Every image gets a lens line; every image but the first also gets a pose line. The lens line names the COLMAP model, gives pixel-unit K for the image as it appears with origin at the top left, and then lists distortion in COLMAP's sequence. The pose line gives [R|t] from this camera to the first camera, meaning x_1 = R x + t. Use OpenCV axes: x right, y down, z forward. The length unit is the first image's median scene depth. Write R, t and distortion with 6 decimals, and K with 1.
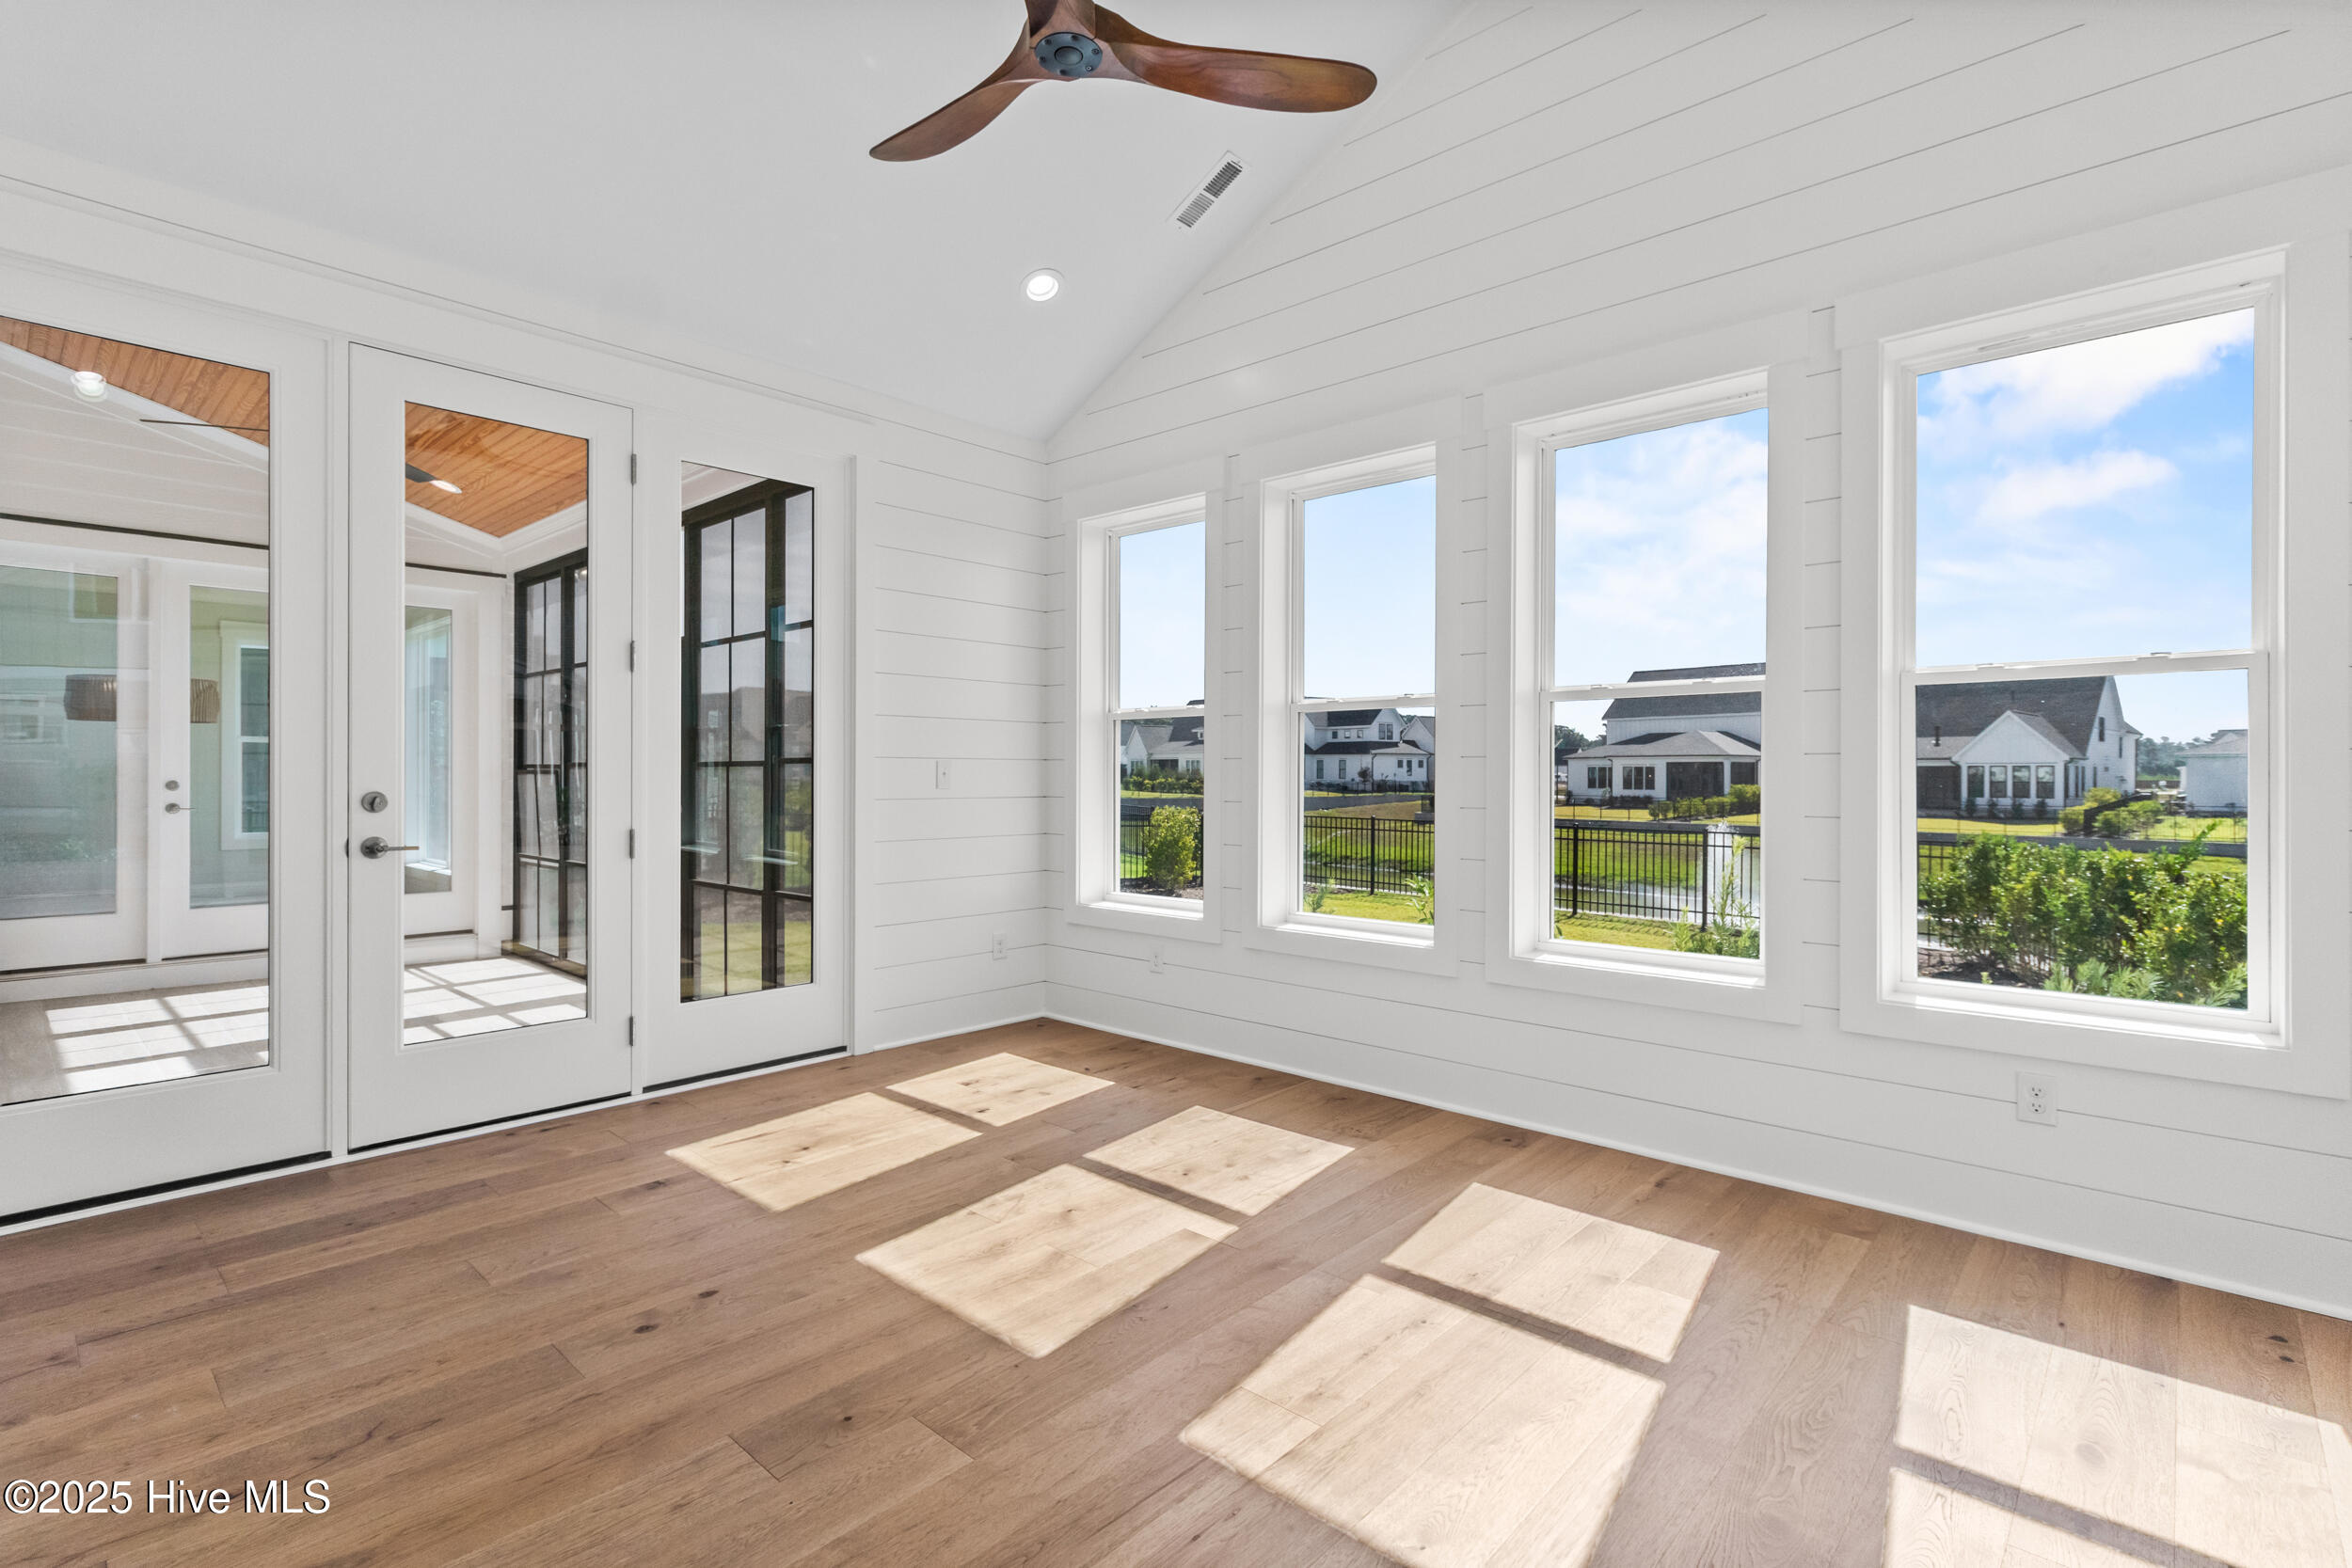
lens RADIAL K [[1128.8, 0, 1175.1], [0, 1128.8, 766.2], [0, 0, 1]] dist [0.001294, 0.000195]
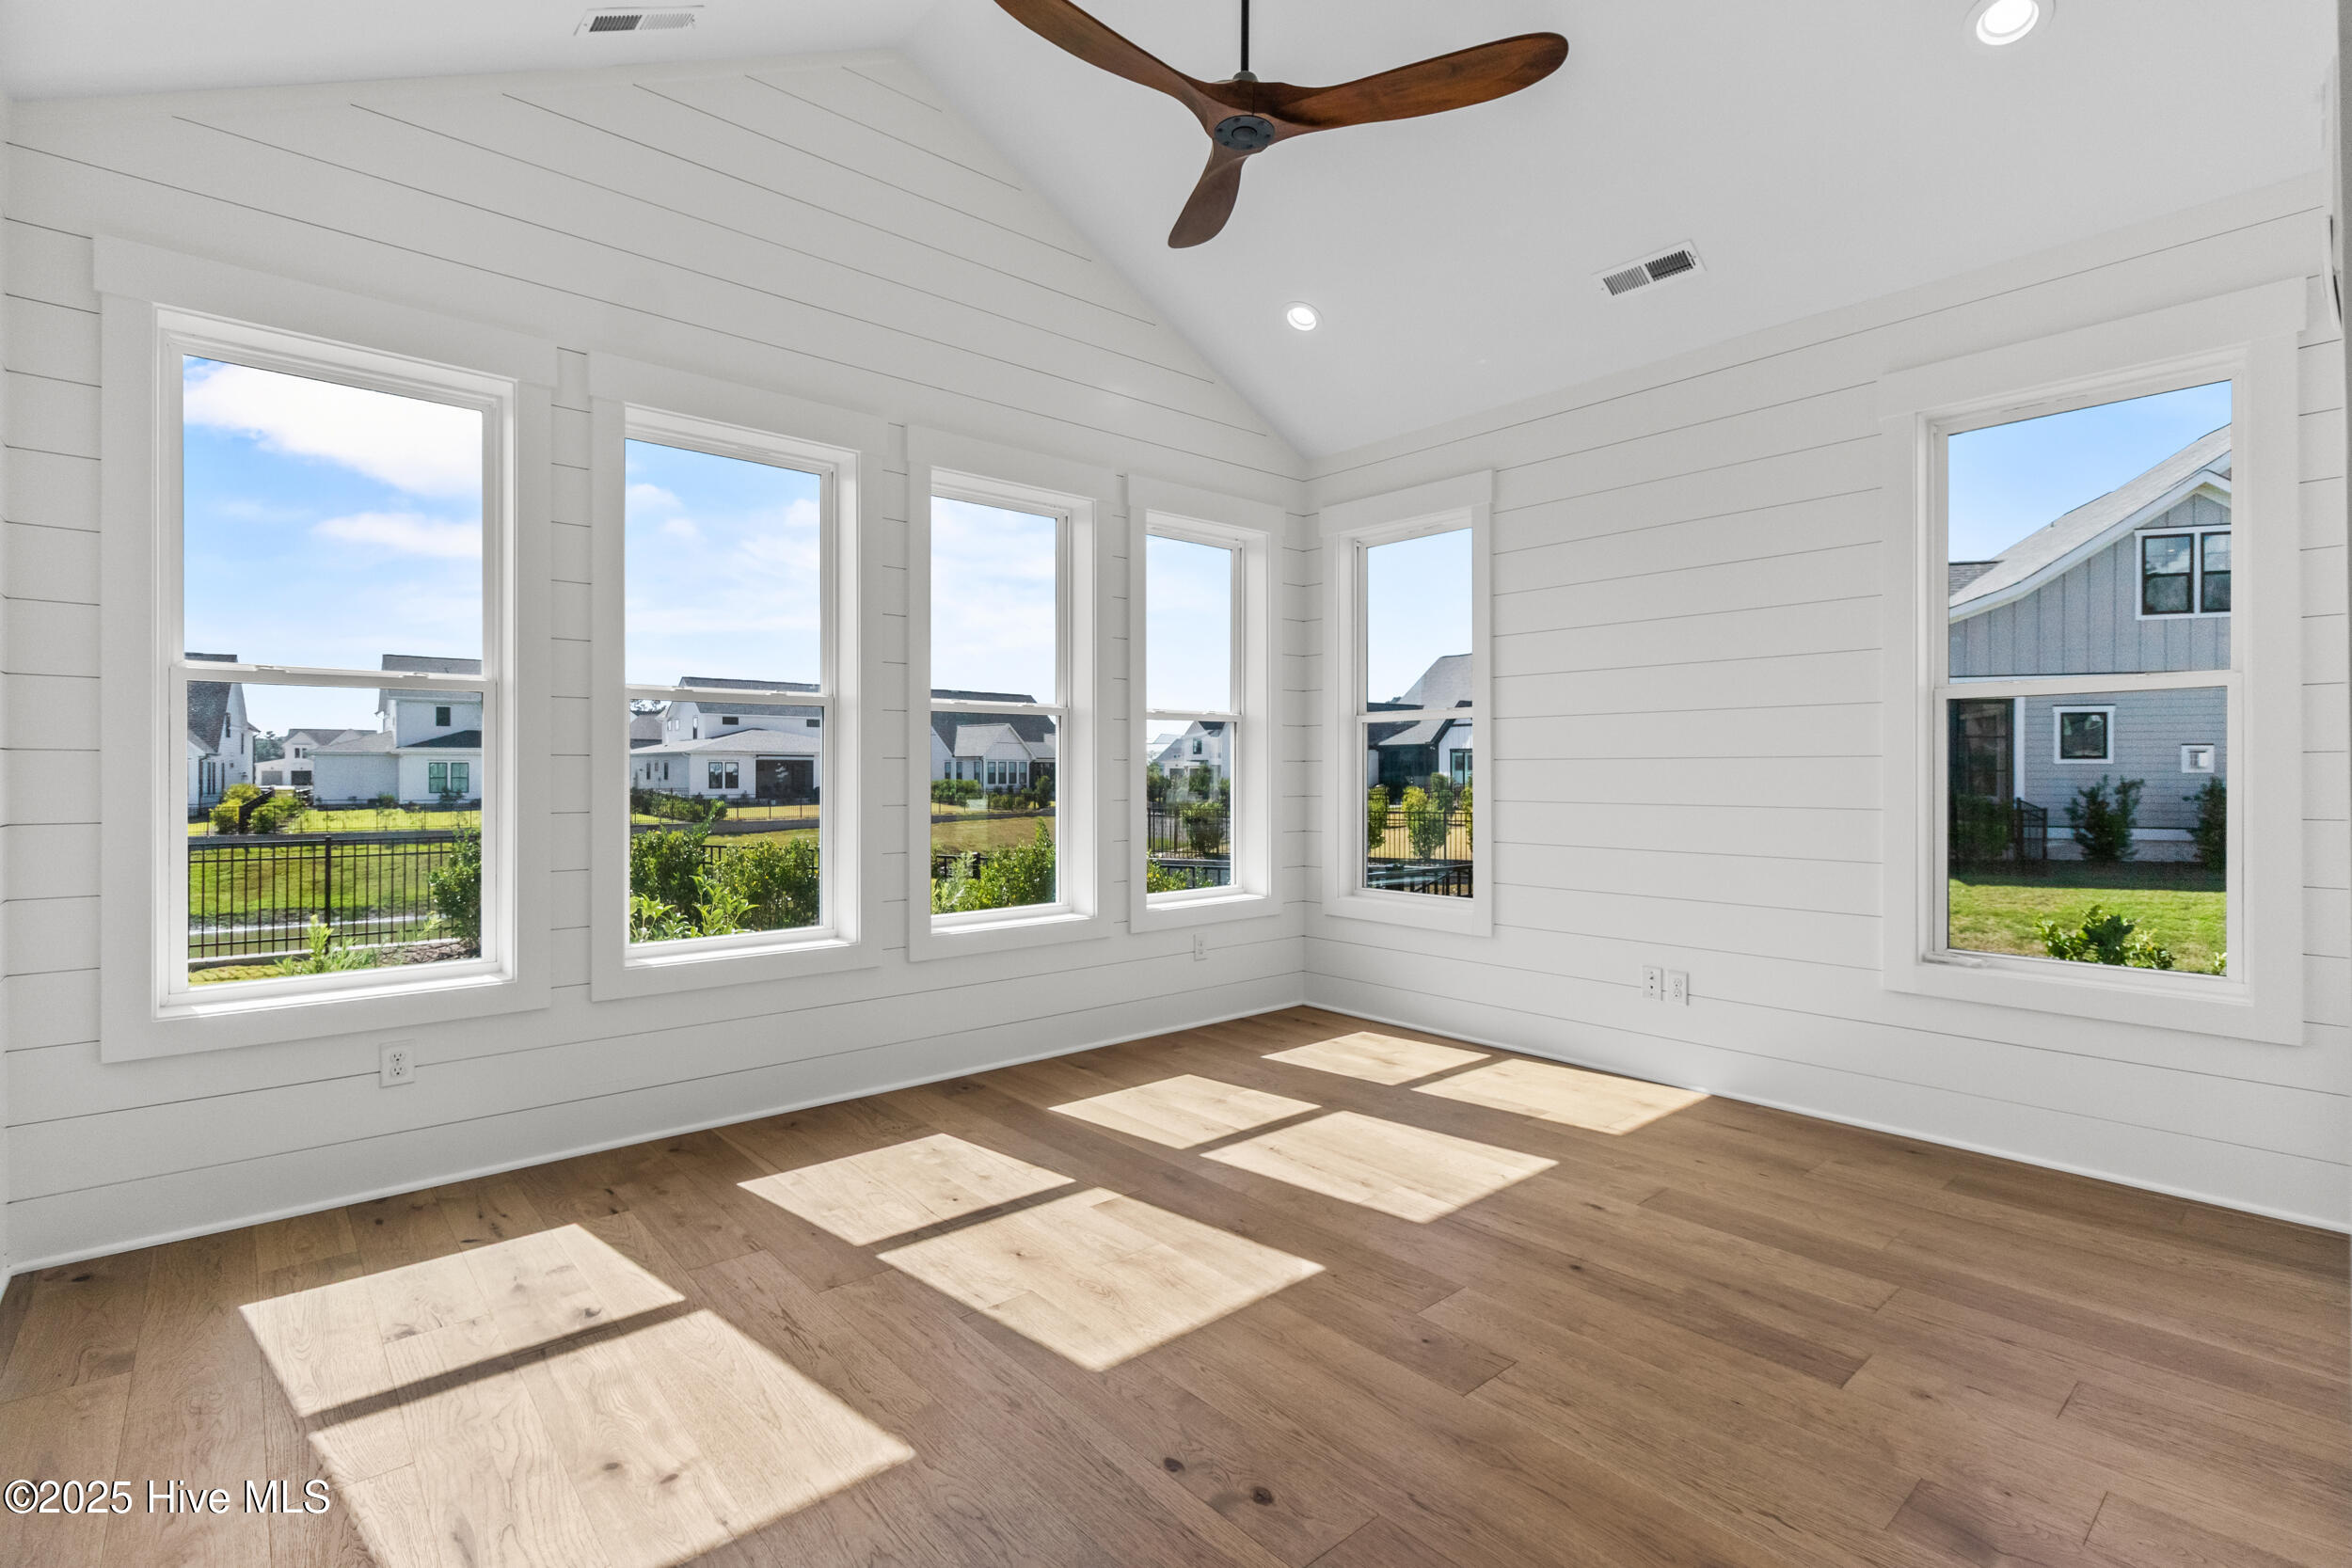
lens RADIAL K [[1092.9, 0, 1181.3], [0, 1092.9, 759.0], [0, 0, 1]] dist [-0.004431, -0.000316]
pose [[0.102578, 0.004137, 0.994716, -0.864943], [-0.000674, 0.999991, -0.004089, -0.011781], [-0.994725, -0.000251, 0.102580, 0.682498]]
